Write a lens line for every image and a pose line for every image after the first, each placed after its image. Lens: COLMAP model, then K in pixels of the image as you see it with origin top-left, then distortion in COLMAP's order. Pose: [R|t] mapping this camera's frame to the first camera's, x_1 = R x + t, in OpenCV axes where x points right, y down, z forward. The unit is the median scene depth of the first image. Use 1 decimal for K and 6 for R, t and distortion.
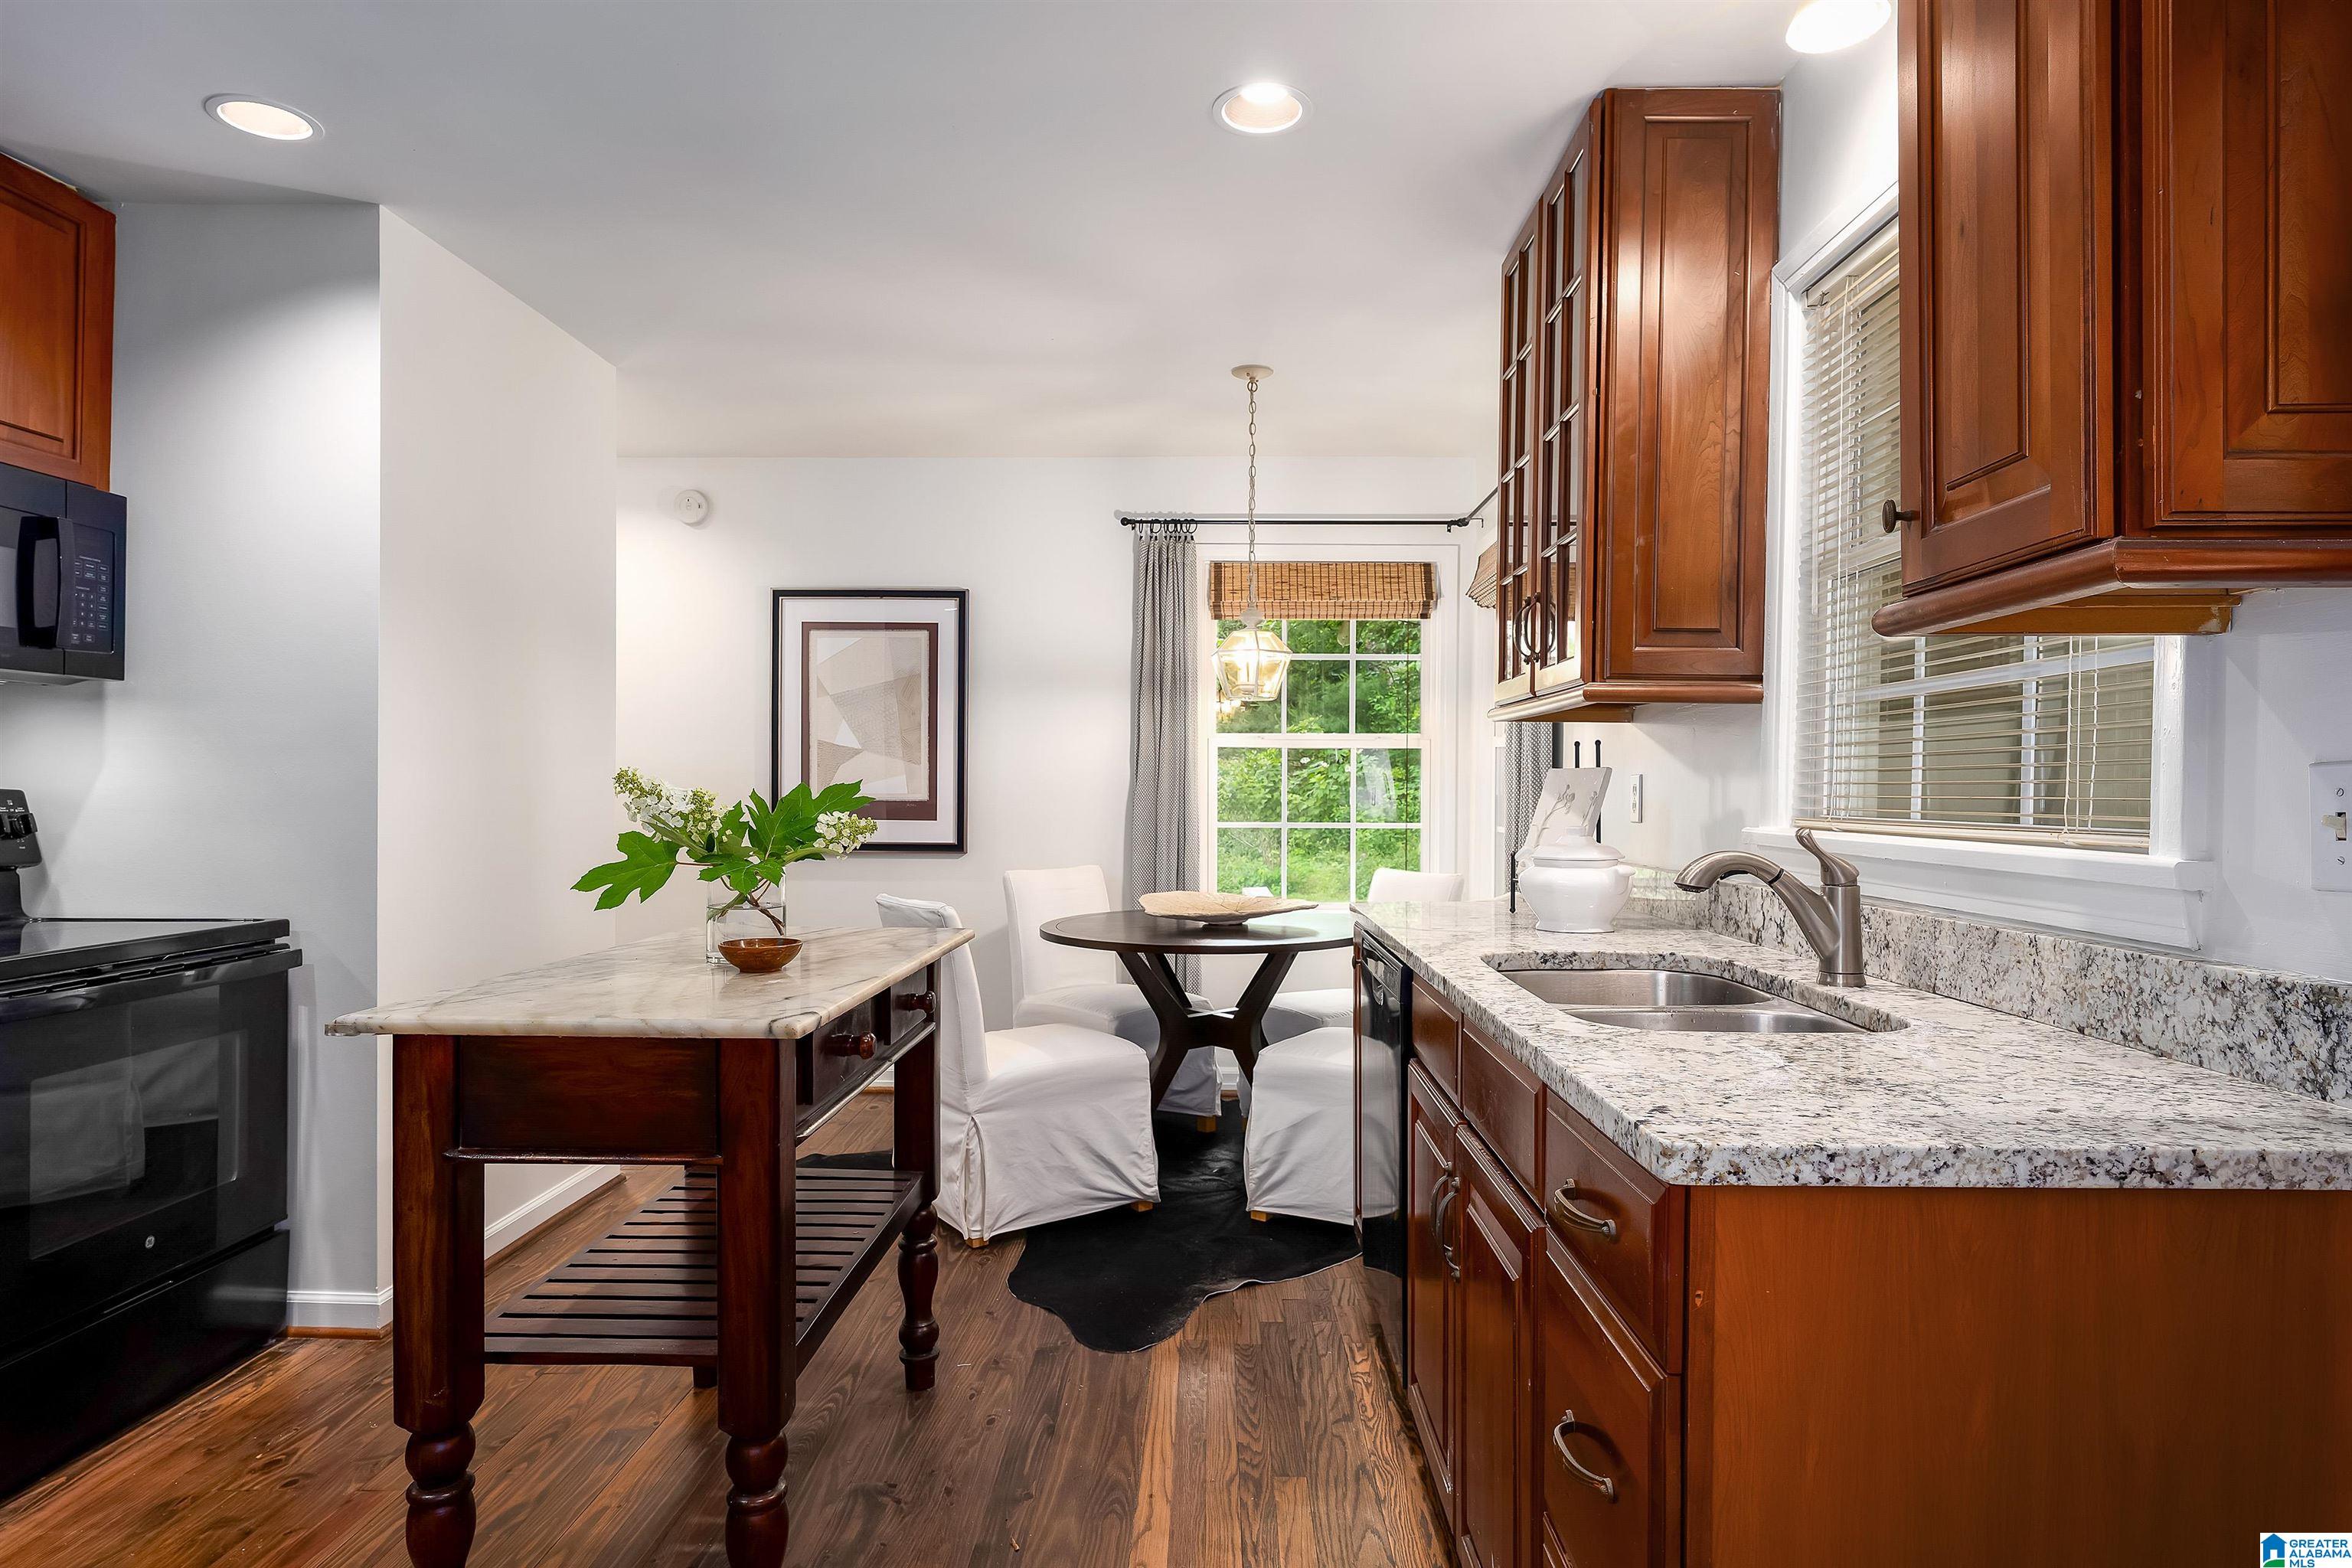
lens RADIAL K [[1426.4, 0, 1181.6], [0, 1426.4, 783.8], [0, 0, 1]] dist [0.001182, 0.000184]
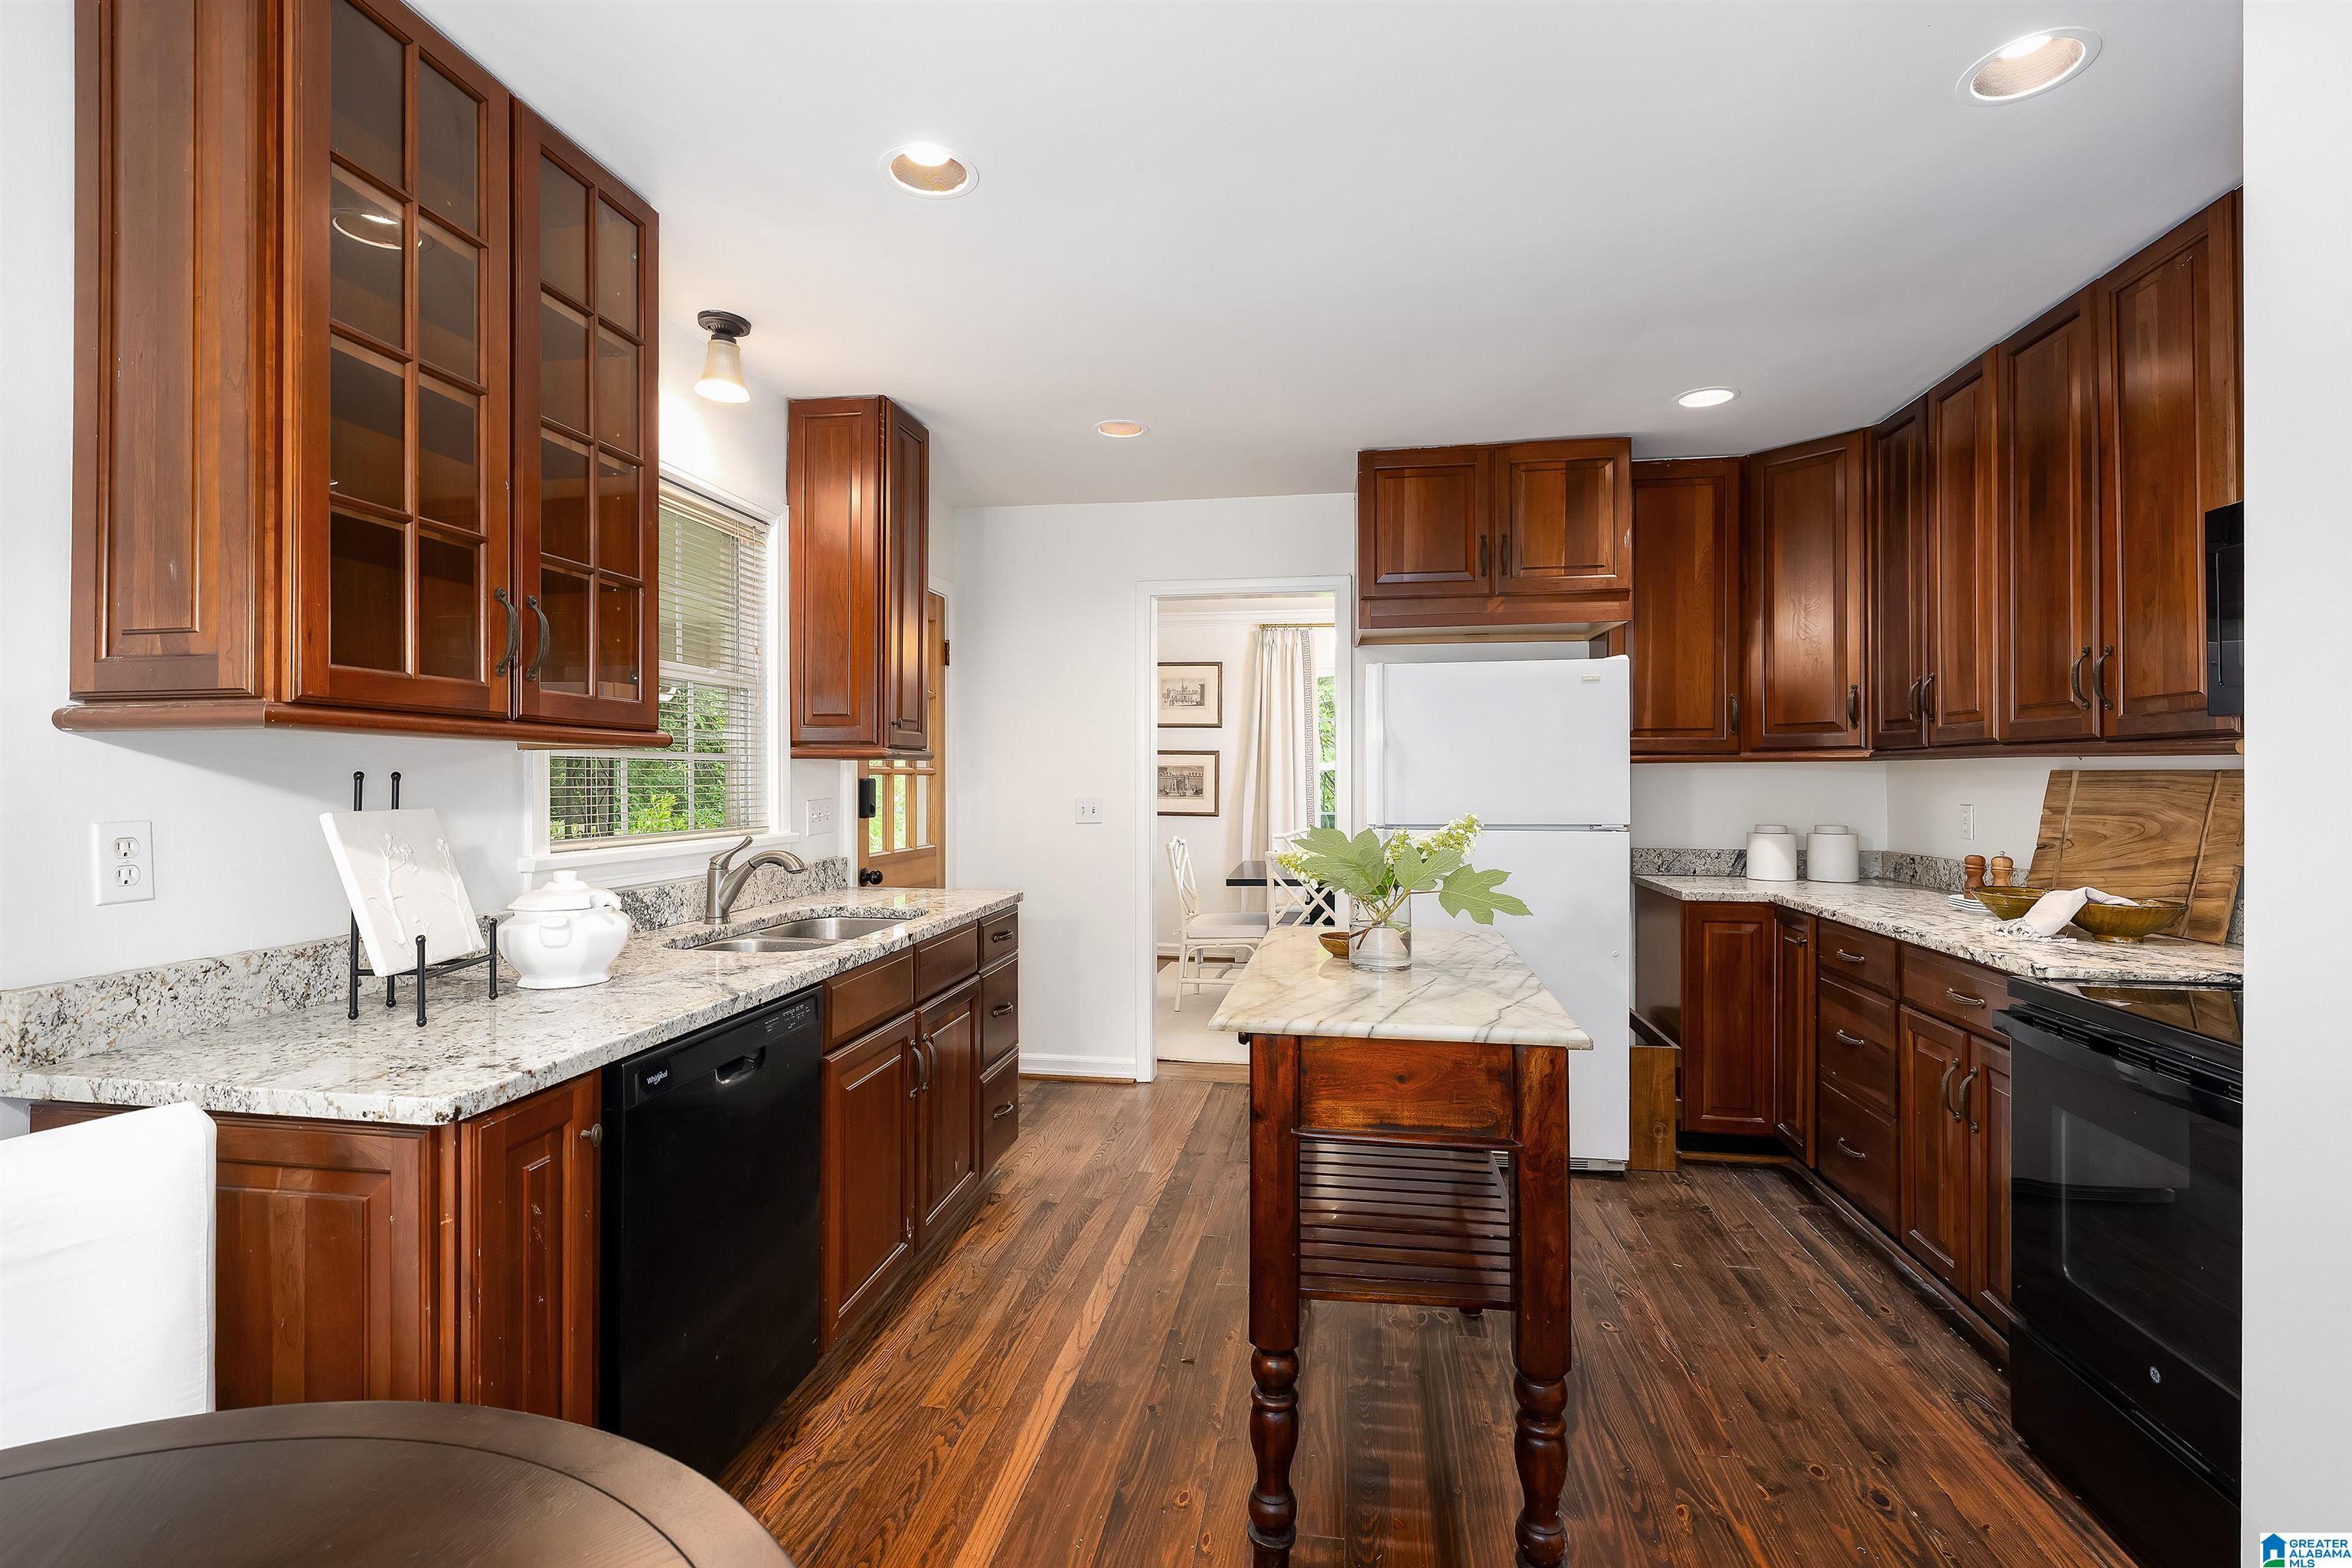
lens RADIAL K [[1058.6, 0, 1172.4], [0, 1058.6, 777.9], [0, 0, 1]] dist [0.004189, 0.000186]
pose [[-0.991066, -0.006662, 0.133207, -0.233953], [-0.007148, 0.999969, -0.003170, -0.035650], [-0.133181, -0.004094, -0.991083, 1.837479]]
